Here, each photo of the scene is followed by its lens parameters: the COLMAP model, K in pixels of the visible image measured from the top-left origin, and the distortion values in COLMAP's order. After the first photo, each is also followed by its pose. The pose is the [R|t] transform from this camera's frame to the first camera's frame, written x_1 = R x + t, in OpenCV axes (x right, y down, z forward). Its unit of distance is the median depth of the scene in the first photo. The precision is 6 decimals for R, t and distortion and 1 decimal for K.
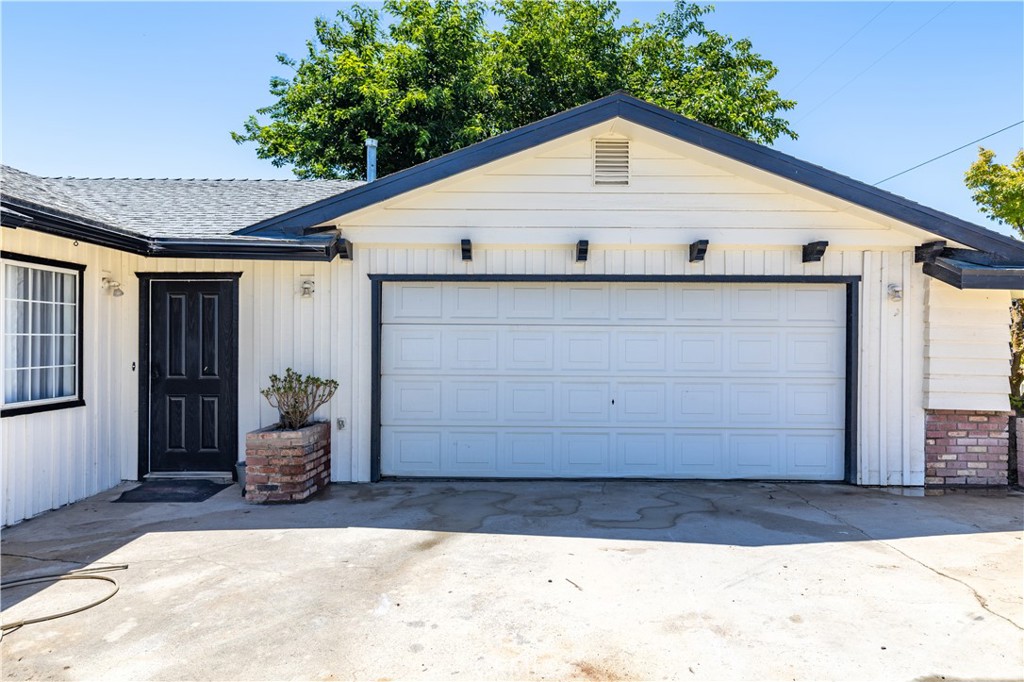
lens RADIAL K [[664.4, 0, 509.9], [0, 664.4, 343.0], [0, 0, 1]] dist [0.002568, 0.000710]
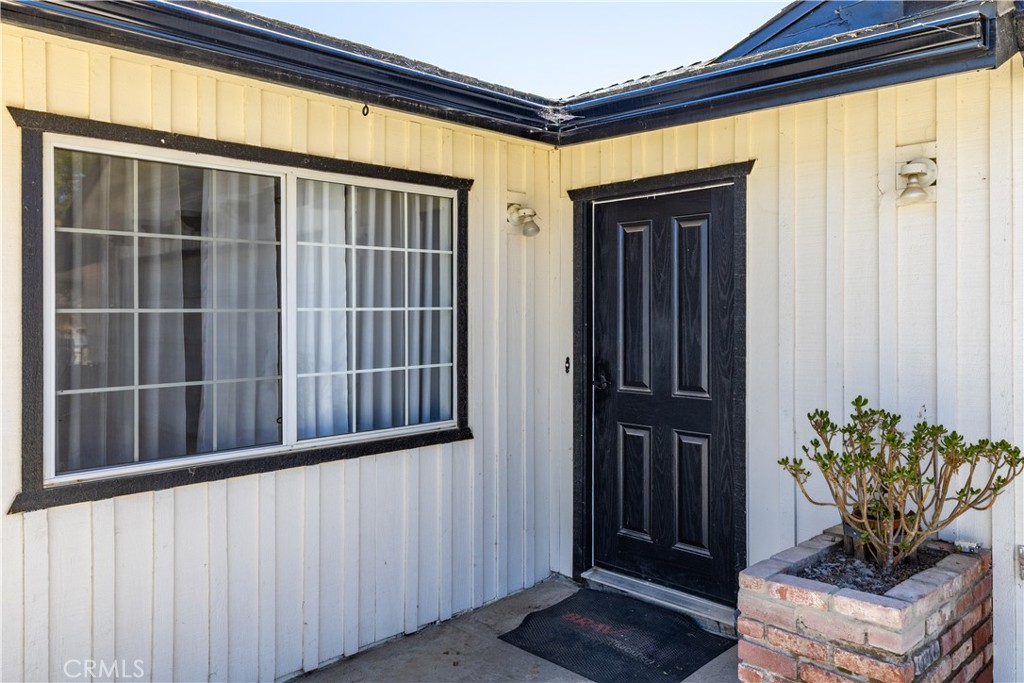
lens RADIAL K [[750.4, 0, 512.5], [0, 750.4, 310.5], [0, 0, 1]] dist [0.011122, 0.000332]
pose [[0.706727, -0.004889, -0.707470, -0.169317], [0.004072, 0.999988, -0.002842, -0.007863], [0.707475, -0.000872, 0.706738, 0.550979]]
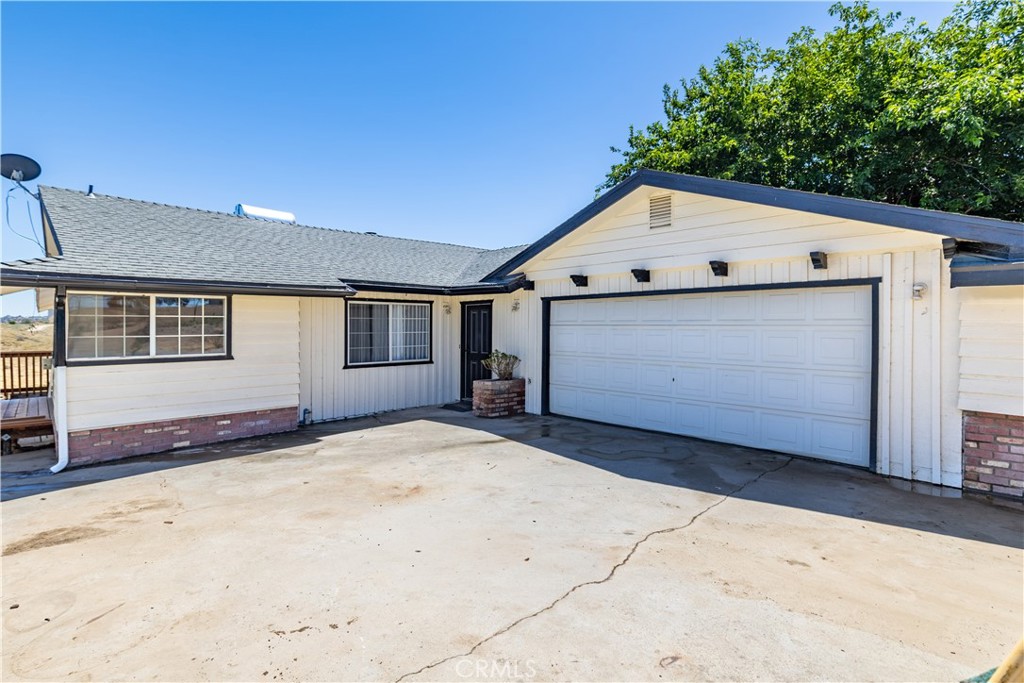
lens RADIAL K [[487.5, 0, 513.5], [0, 487.5, 328.3], [0, 0, 1]] dist [0.000864, -0.000855]
pose [[0.702723, -0.003300, -0.711456, 0.672121], [0.001759, 0.999994, -0.002901, -0.018275], [0.711462, 0.000787, 0.702724, 0.034842]]
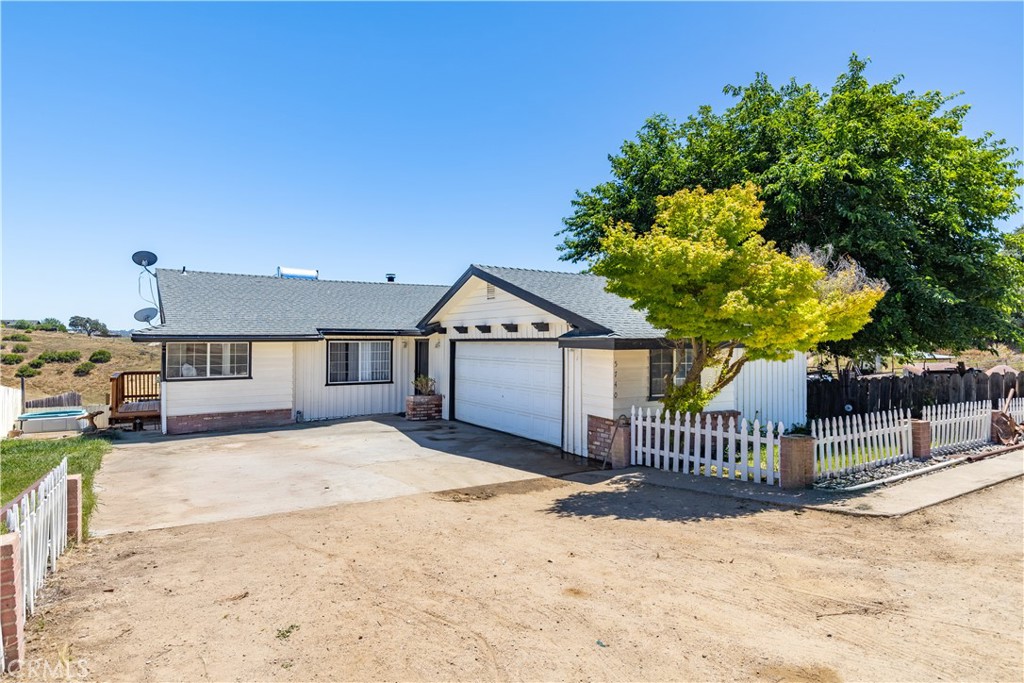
lens RADIAL K [[554.6, 0, 510.7], [0, 554.6, 335.6], [0, 0, 1]] dist [0.002559, 0.004035]
pose [[0.542576, -0.014232, -0.839886, 1.748101], [-0.000333, 0.999853, -0.017157, -0.081852], [0.840006, 0.009589, 0.542492, 0.035597]]
